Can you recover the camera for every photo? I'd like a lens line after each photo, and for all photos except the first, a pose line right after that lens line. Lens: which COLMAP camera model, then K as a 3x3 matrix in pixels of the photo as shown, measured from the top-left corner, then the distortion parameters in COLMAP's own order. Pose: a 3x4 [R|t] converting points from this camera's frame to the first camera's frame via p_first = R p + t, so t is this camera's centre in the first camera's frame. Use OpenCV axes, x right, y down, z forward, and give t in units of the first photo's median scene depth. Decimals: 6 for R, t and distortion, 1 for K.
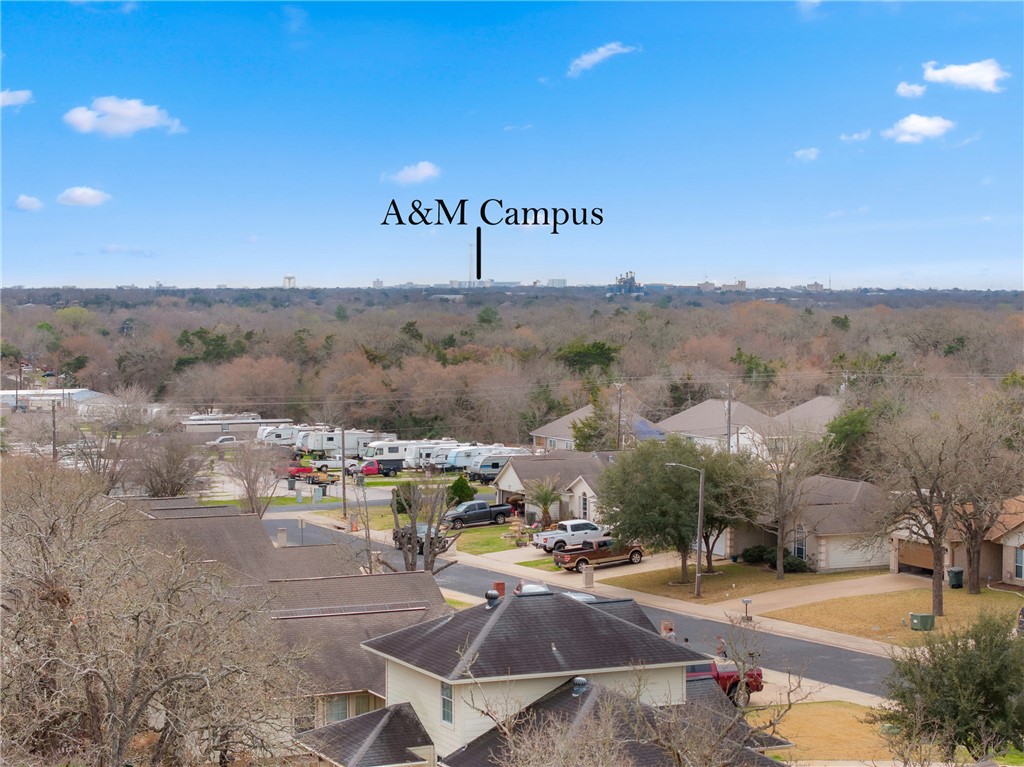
lens RADIAL K [[2159.0, 0, 512.0], [0, 2159.0, 383.5], [0, 0, 1]] dist [-0.090974, -0.233639]
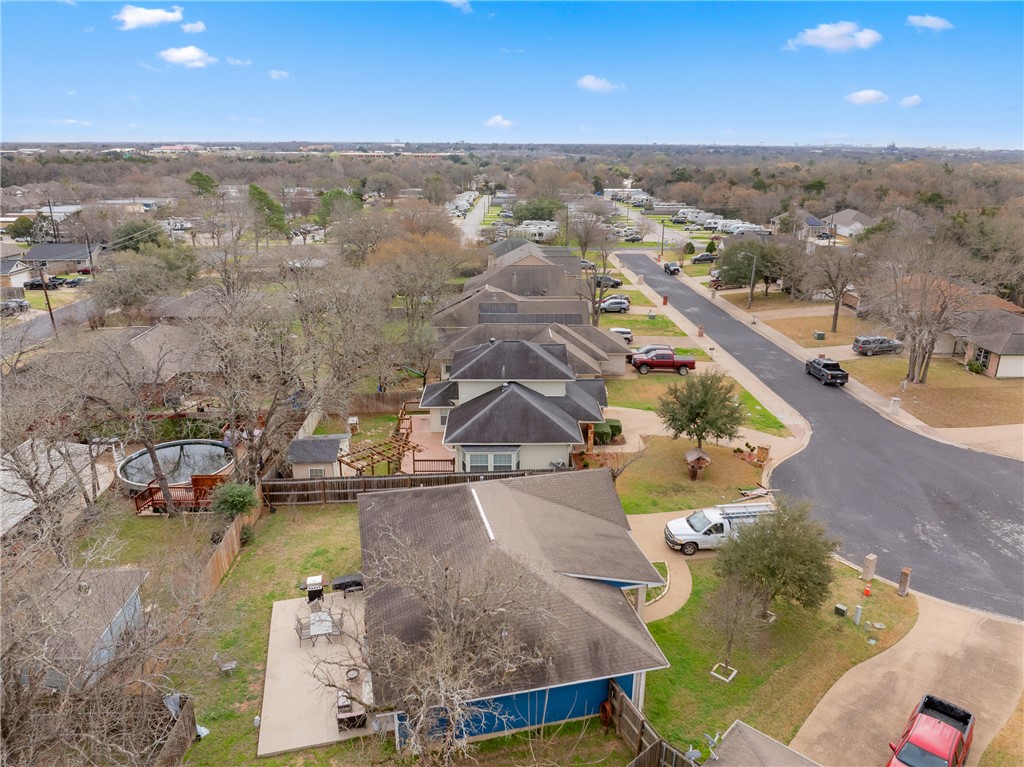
lens RADIAL K [[726.6, 0, 512.0], [0, 726.6, 383.5], [0, 0, 1]] dist [-0.009535, -0.003921]
pose [[0.916991, 0.130465, -0.376971, 0.150762], [-0.024288, 0.961512, 0.273687, -0.034186], [0.398169, -0.241813, 0.884866, 0.145051]]
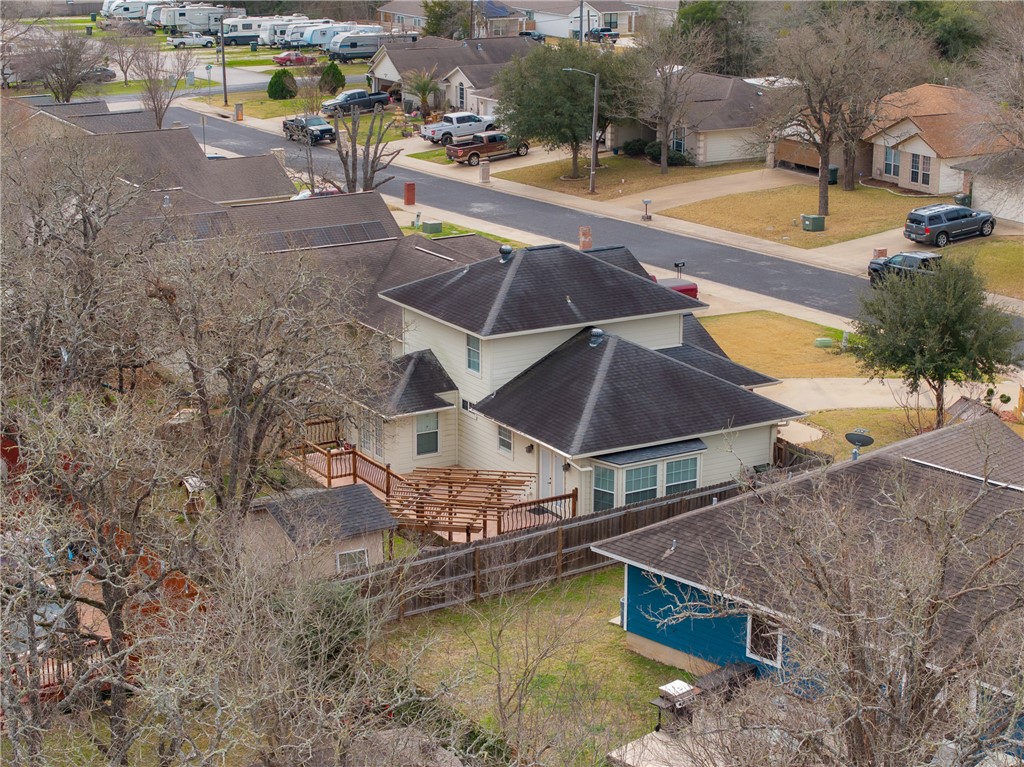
lens RADIAL K [[2030.2, 0, 512.0], [0, 2030.2, 383.5], [0, 0, 1]] dist [-0.101555, 0.004338]
pose [[0.995057, -0.024277, 0.096289, -0.050753], [0.002621, 0.975739, 0.218923, -0.028492], [-0.099268, -0.217588, 0.970980, -0.001461]]
